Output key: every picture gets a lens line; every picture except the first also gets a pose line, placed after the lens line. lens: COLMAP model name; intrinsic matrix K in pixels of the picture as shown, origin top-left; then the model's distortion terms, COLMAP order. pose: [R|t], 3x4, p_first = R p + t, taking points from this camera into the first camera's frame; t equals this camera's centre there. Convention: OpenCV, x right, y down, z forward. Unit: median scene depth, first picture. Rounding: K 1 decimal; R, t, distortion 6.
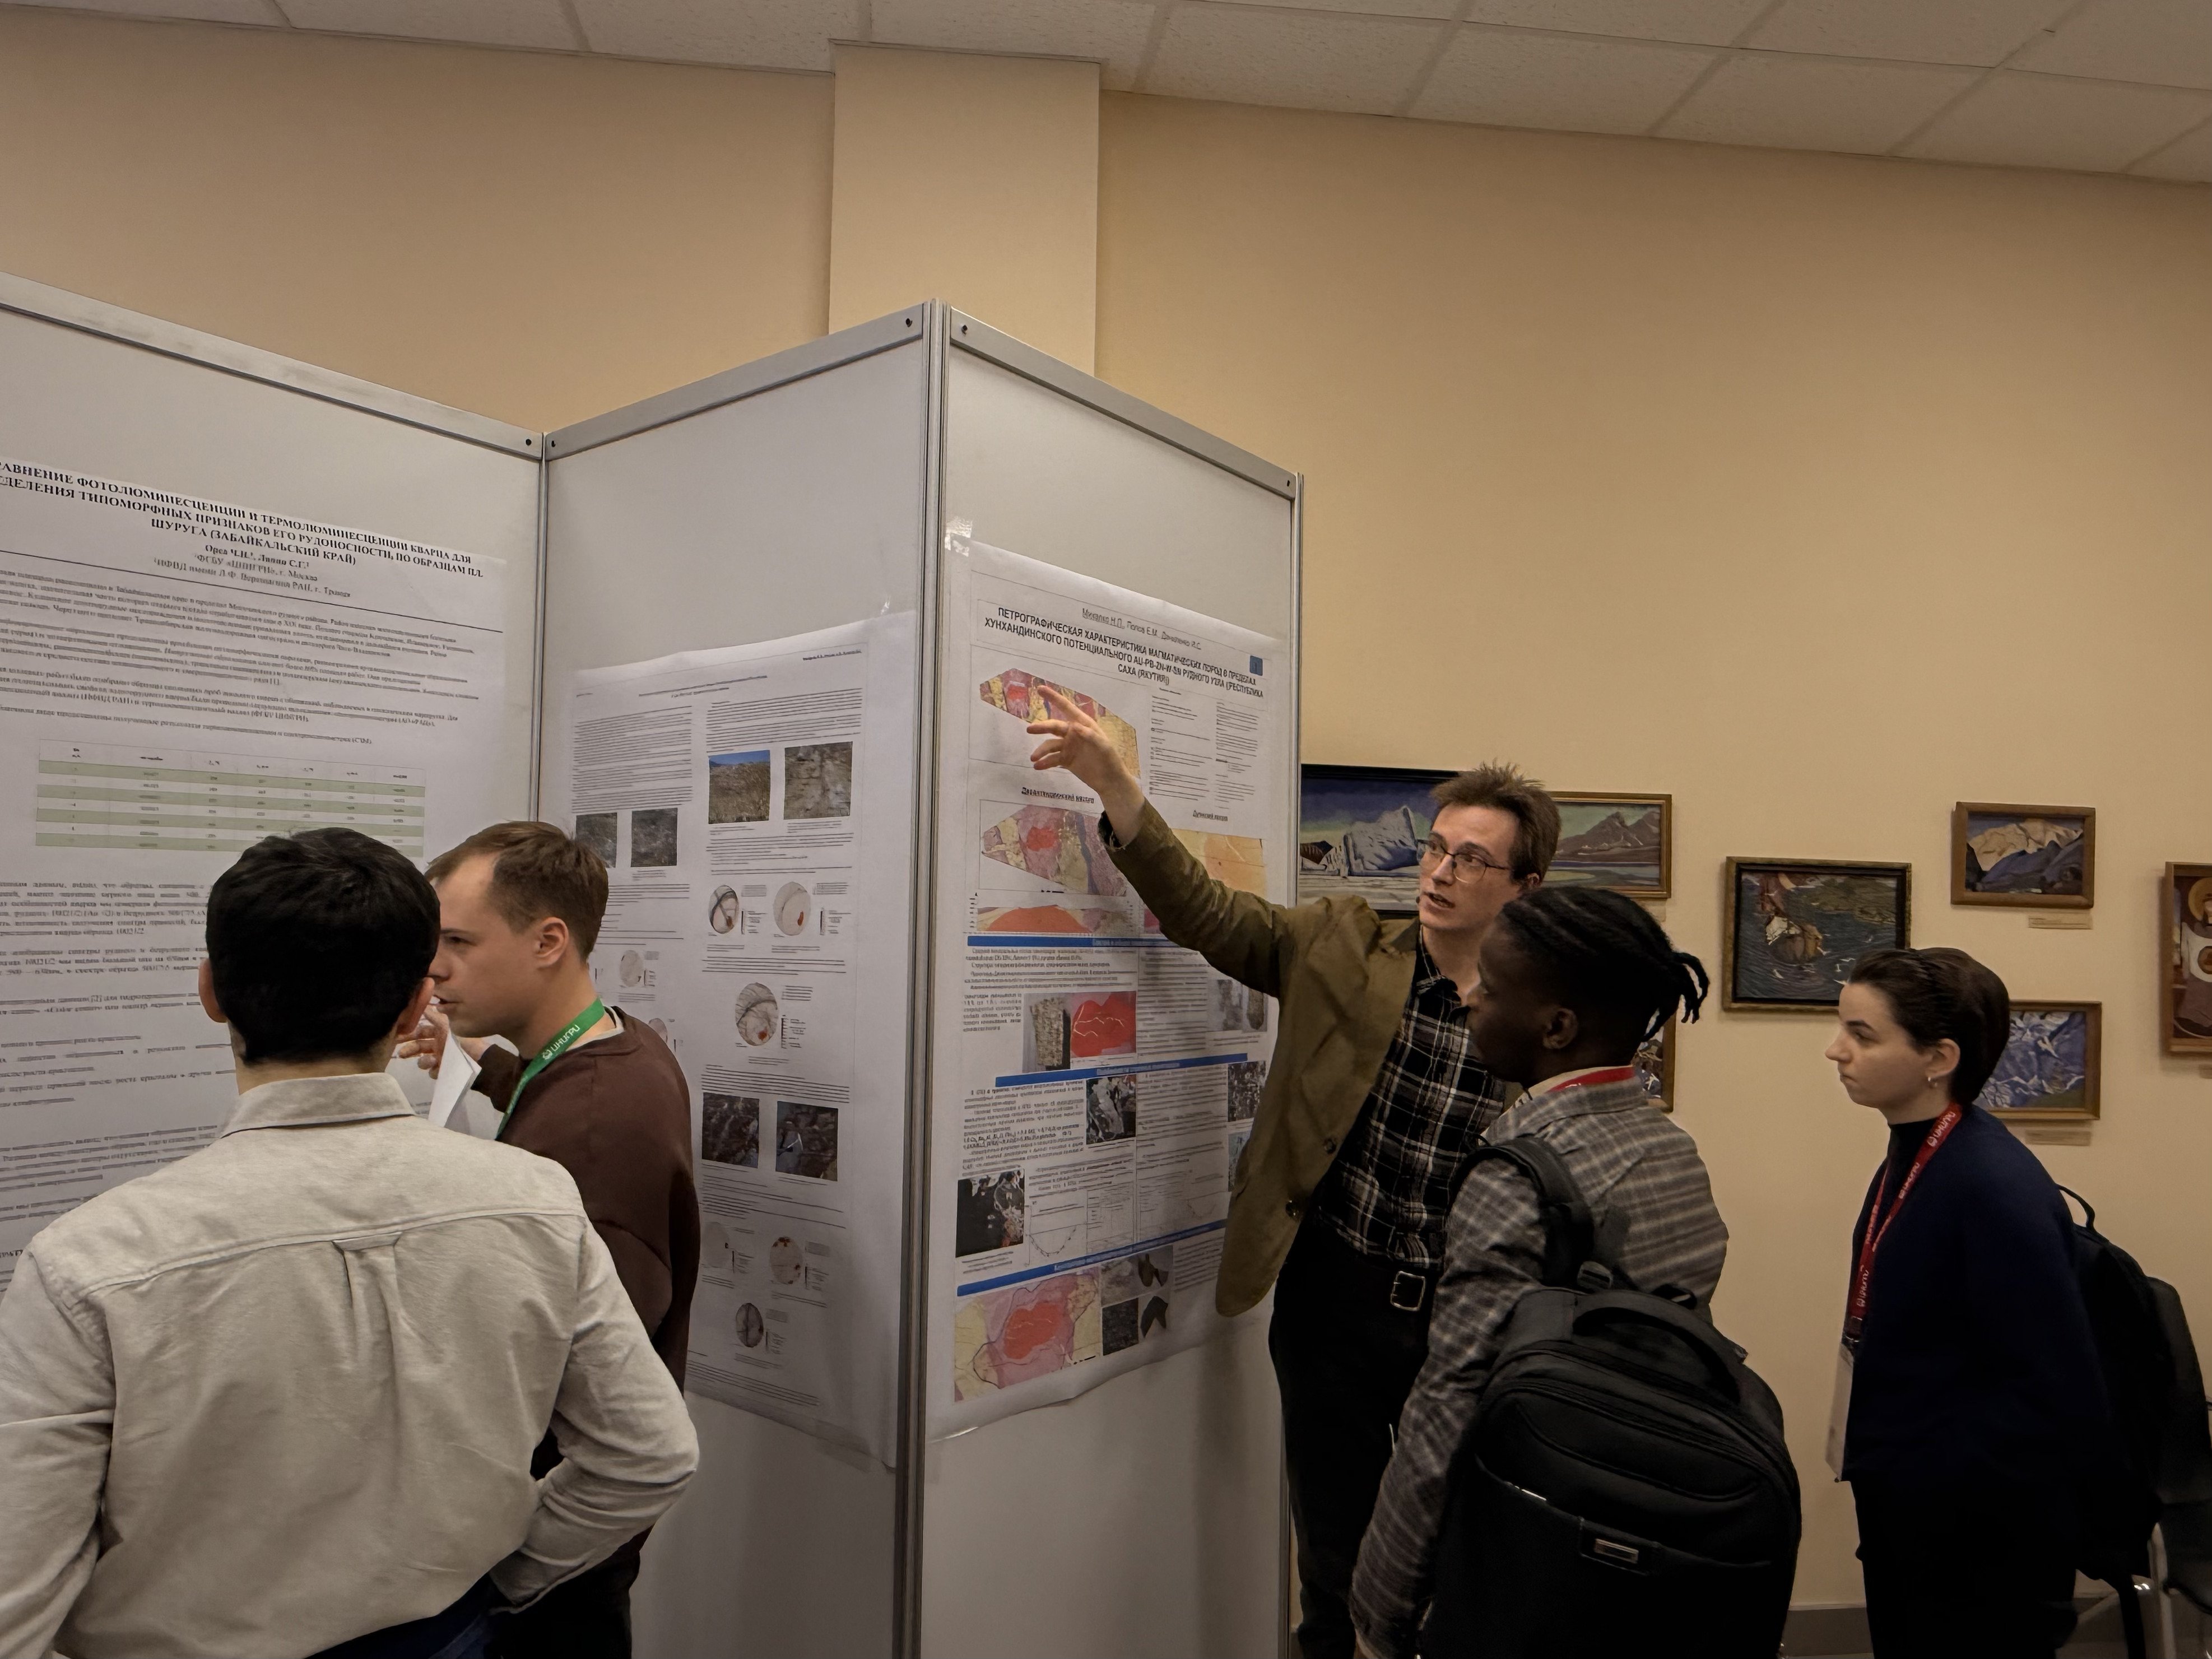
lens RADIAL K [[1519.9, 0, 1106.0], [0, 1519.9, 829.5], [0, 0, 1]] dist [-0.001539, 0.000762]
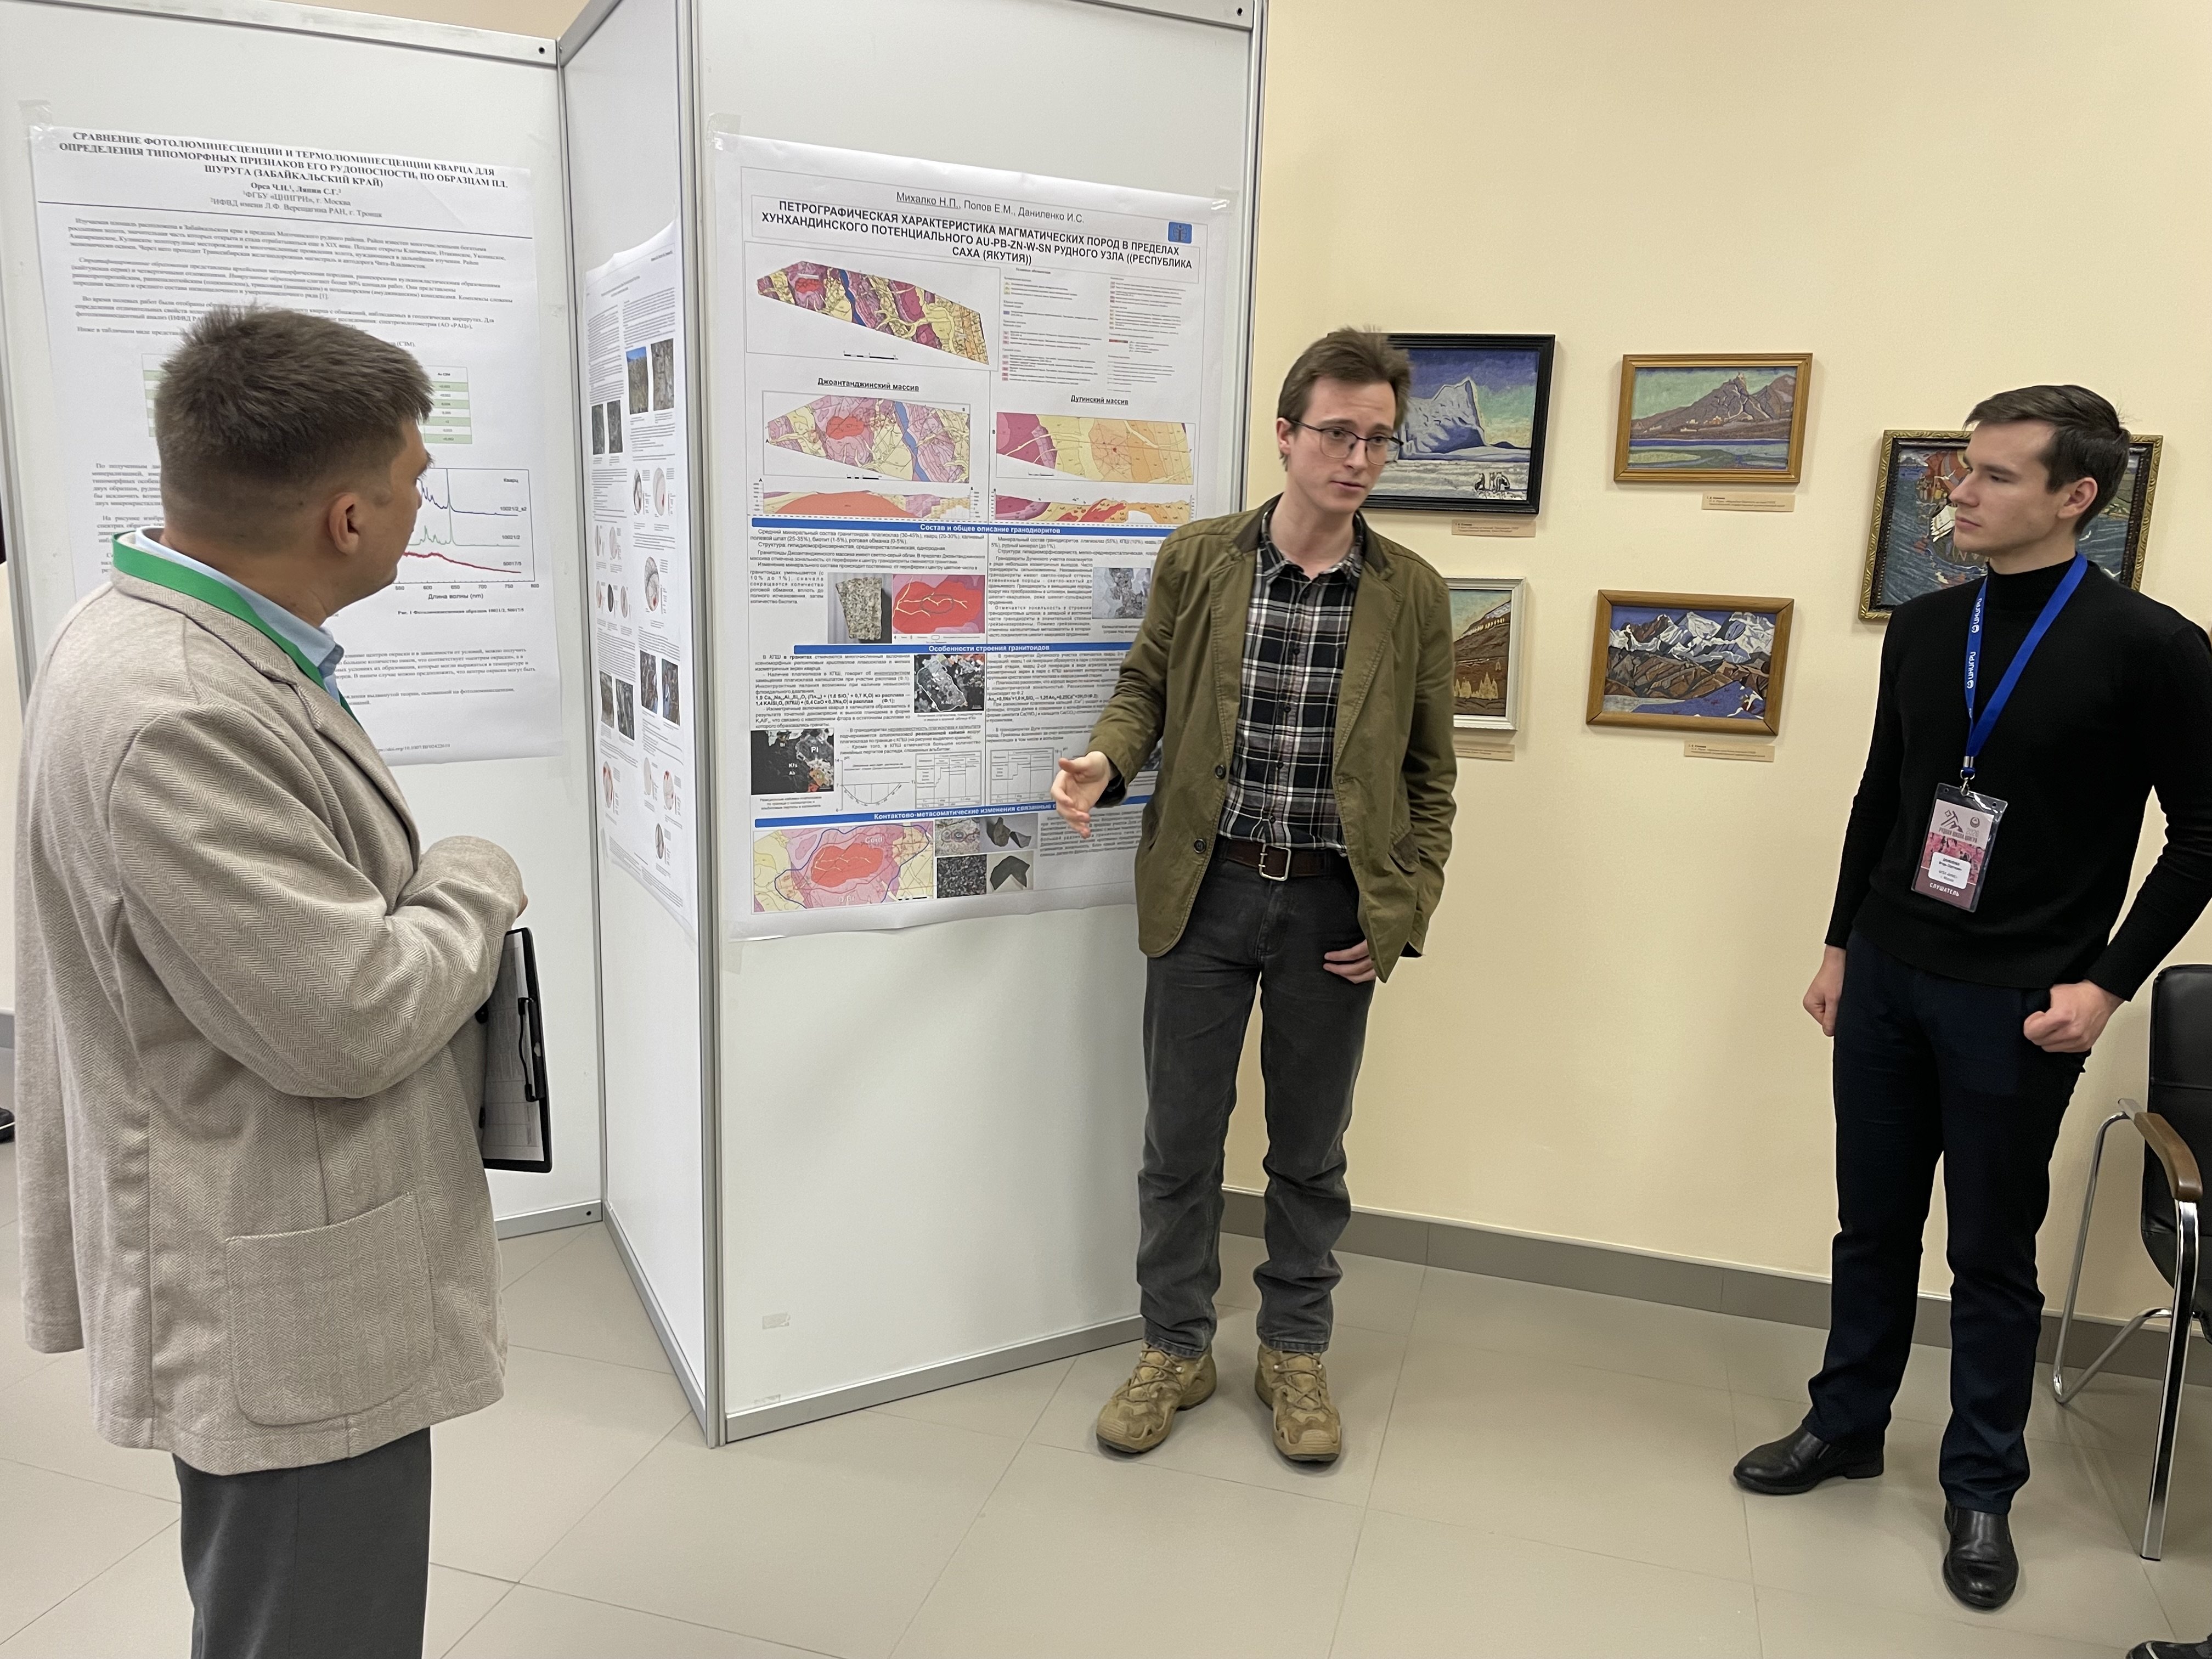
lens RADIAL K [[1726.5, 0, 1106.0], [0, 1726.5, 829.5], [0, 0, 1]] dist [0.105344, -0.144629]
pose [[0.906609, 0.085173, -0.413286, 0.632556], [0.016610, 0.971455, 0.236641, -0.005461], [0.421644, -0.221406, 0.879316, -0.065712]]
